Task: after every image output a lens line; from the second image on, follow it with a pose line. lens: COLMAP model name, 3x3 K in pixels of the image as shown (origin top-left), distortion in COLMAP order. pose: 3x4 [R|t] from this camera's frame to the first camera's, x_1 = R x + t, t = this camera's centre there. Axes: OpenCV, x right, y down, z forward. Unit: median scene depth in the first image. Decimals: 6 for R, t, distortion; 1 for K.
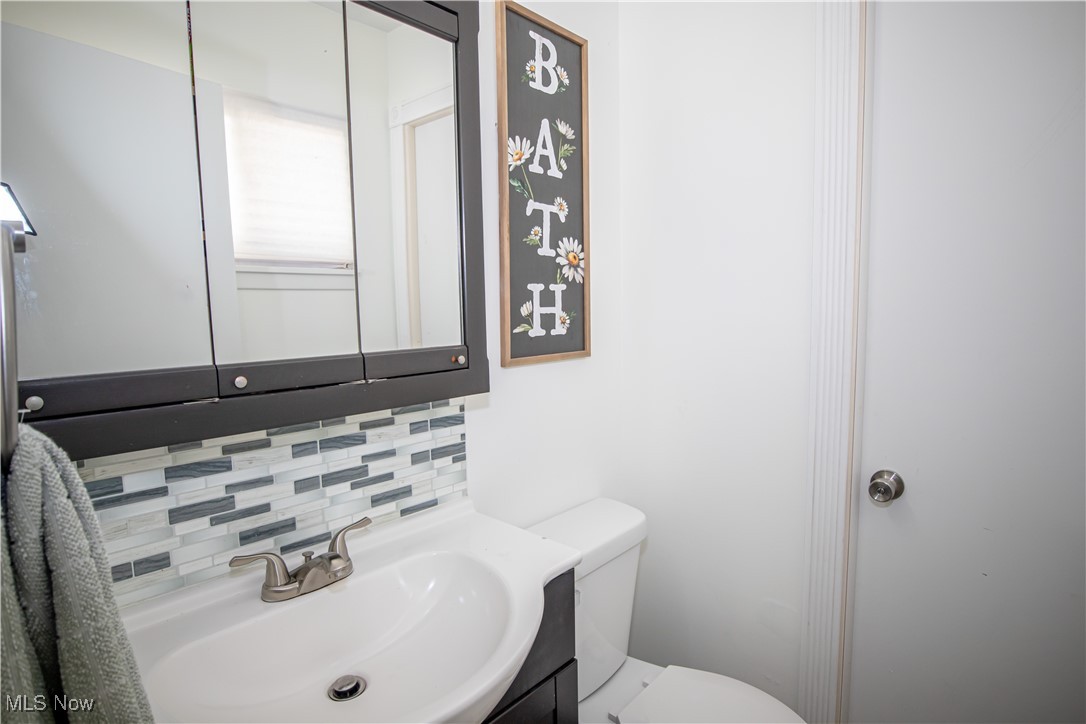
lens RADIAL K [[559.8, 0, 542.4], [0, 559.8, 358.5], [0, 0, 1]] dist [-0.030979, 0.005360]
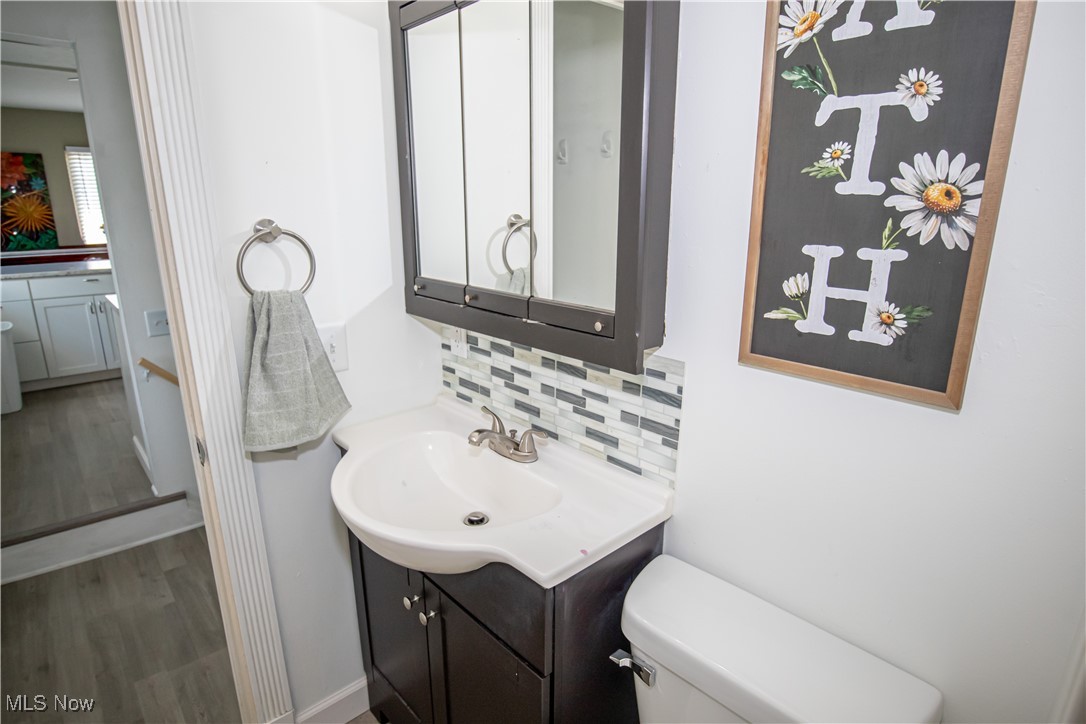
lens RADIAL K [[559.8, 0, 538.7], [0, 559.8, 357.3], [0, 0, 1]] dist [-0.030979, 0.005360]
pose [[-0.059894, 0.279457, -0.958288, 0.593673], [-0.097022, 0.953837, 0.284223, -0.158312], [0.993478, 0.109998, -0.030016, 0.738147]]
